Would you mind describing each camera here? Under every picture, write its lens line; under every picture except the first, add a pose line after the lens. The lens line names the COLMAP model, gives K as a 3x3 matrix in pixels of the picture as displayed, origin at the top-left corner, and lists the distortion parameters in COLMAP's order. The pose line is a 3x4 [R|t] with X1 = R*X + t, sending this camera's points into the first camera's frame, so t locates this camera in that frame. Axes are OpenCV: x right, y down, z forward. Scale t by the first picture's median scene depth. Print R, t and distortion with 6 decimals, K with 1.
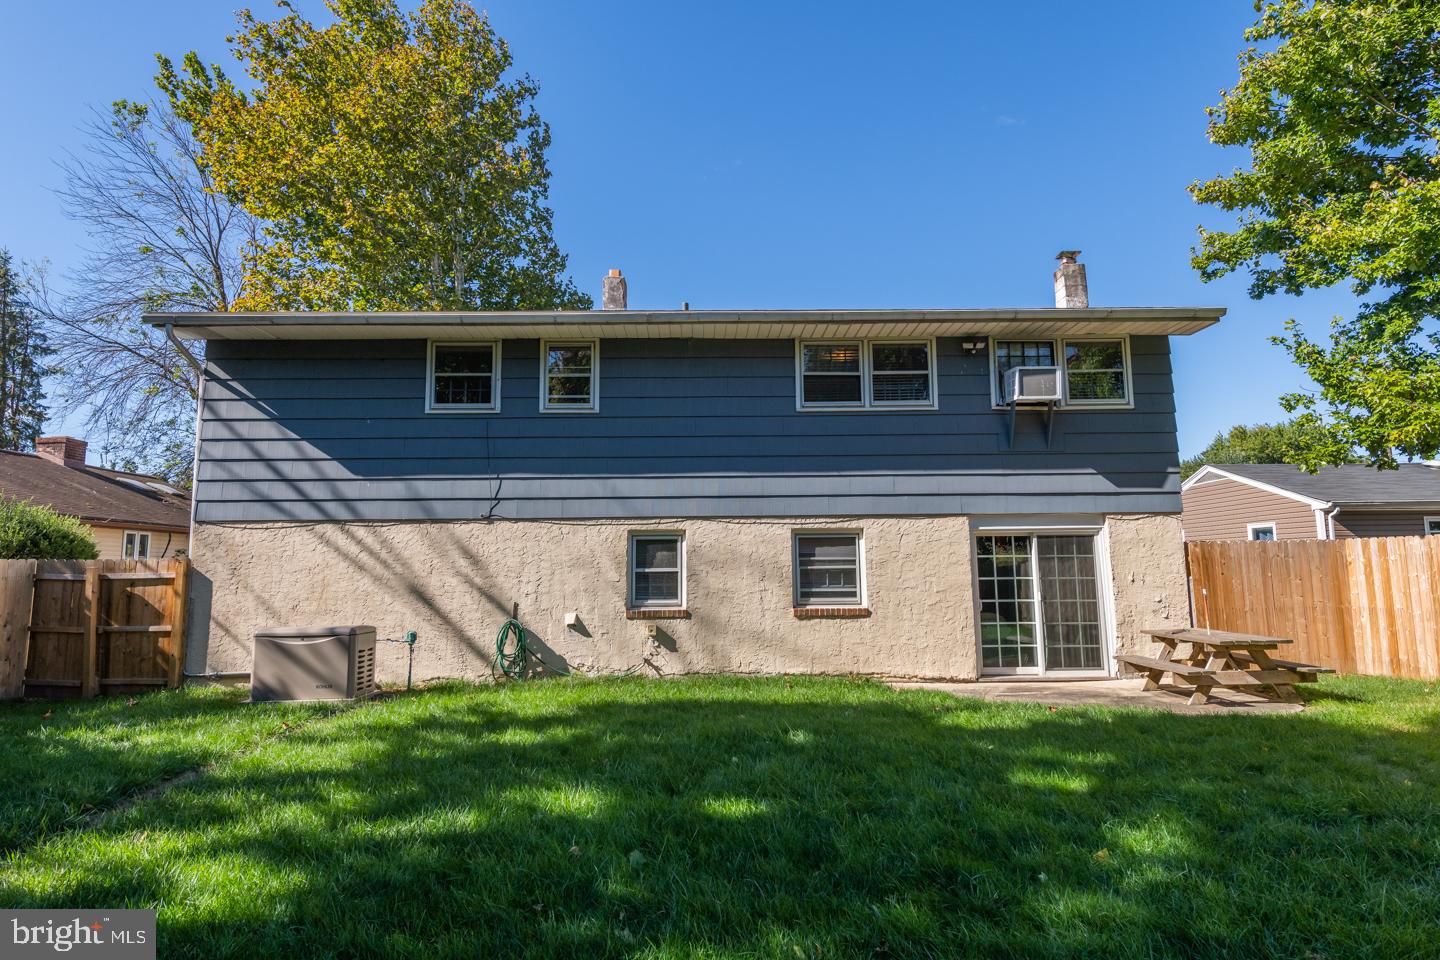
lens RADIAL K [[788.9, 0, 720.6], [0, 788.9, 479.9], [0, 0, 1]] dist [0.016827, -0.000638]
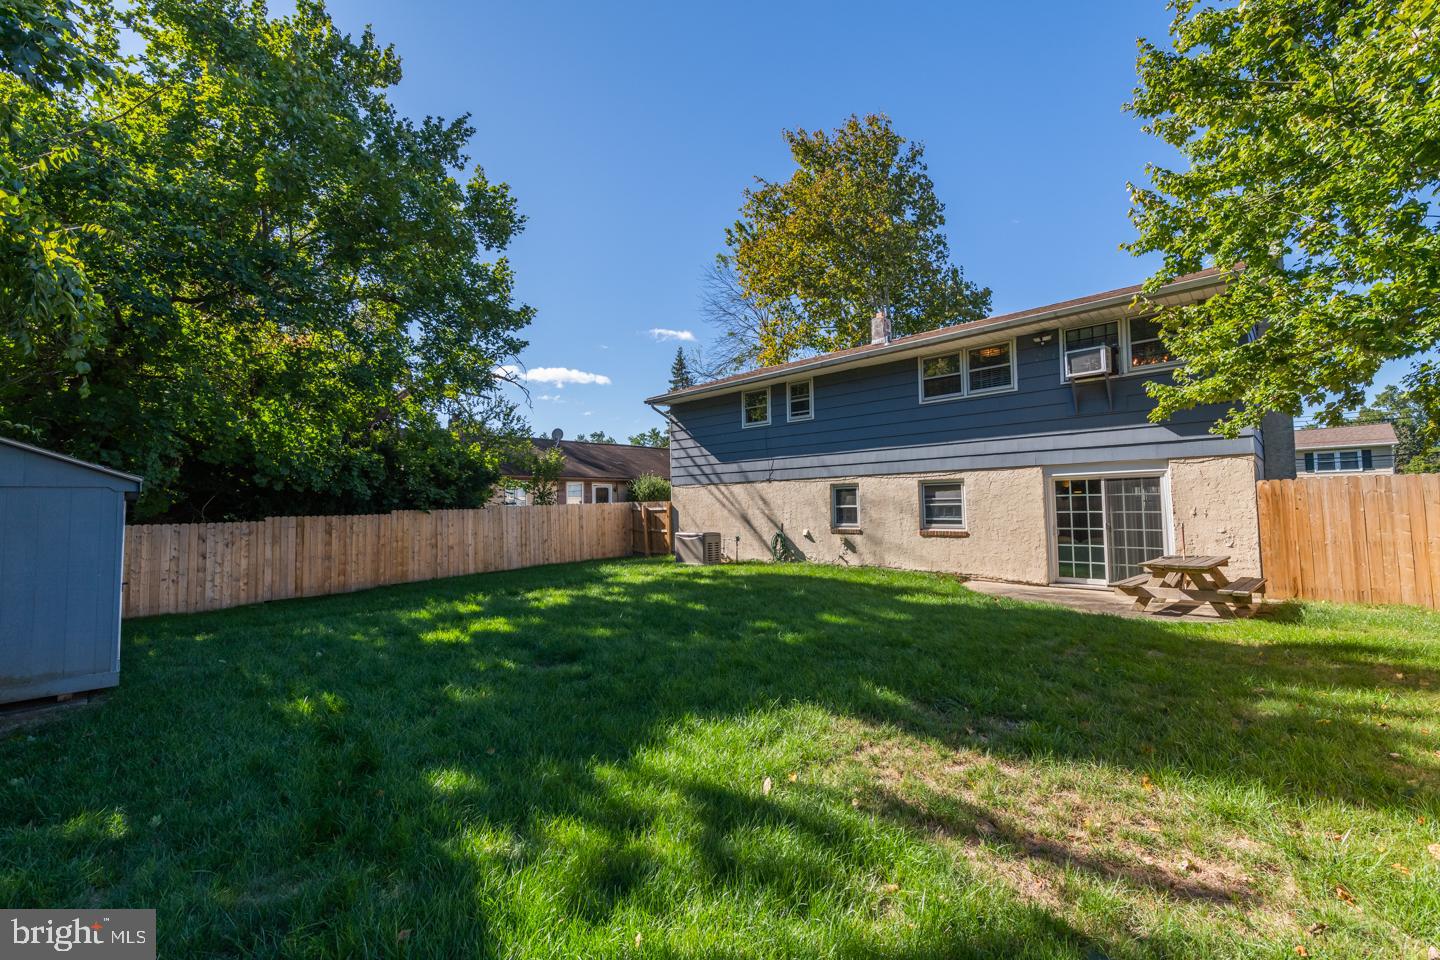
lens RADIAL K [[578.2, 0, 718.0], [0, 578.2, 479.7], [0, 0, 1]] dist [-0.004856, -0.000393]
pose [[0.710225, -0.033733, -0.703166, 0.619329], [0.095783, 0.994193, 0.049051, -0.034584], [0.697428, -0.102188, 0.709332, -0.098896]]
